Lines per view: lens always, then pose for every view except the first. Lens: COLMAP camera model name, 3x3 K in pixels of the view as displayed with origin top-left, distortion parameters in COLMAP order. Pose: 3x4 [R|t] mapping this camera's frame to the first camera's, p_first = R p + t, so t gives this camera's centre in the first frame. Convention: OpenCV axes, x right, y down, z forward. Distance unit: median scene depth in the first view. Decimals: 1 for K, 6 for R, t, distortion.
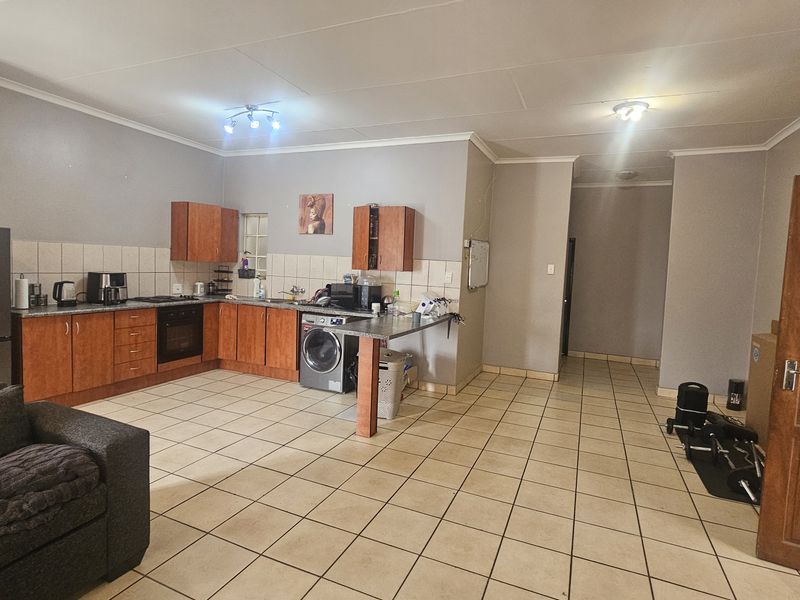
lens RADIAL K [[436.5, 0, 408.0], [0, 436.5, 291.7], [0, 0, 1]] dist [0.001439, -0.001008]
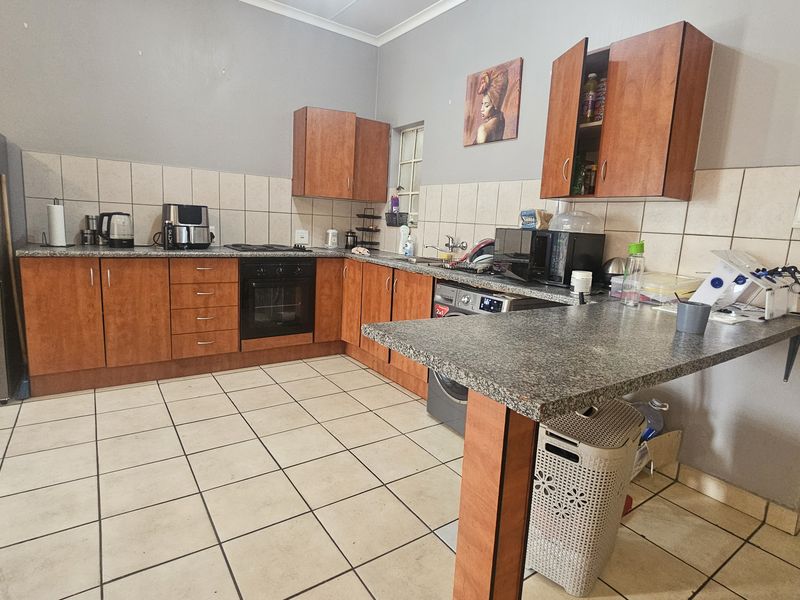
lens RADIAL K [[436.5, 0, 408.0], [0, 436.5, 291.7], [0, 0, 1]] dist [0.001439, -0.001008]
pose [[0.849732, 0.084837, -0.520344, 0.006350], [-0.053540, 0.995752, 0.074916, 0.021760], [0.524489, -0.035800, 0.850664, 0.511907]]
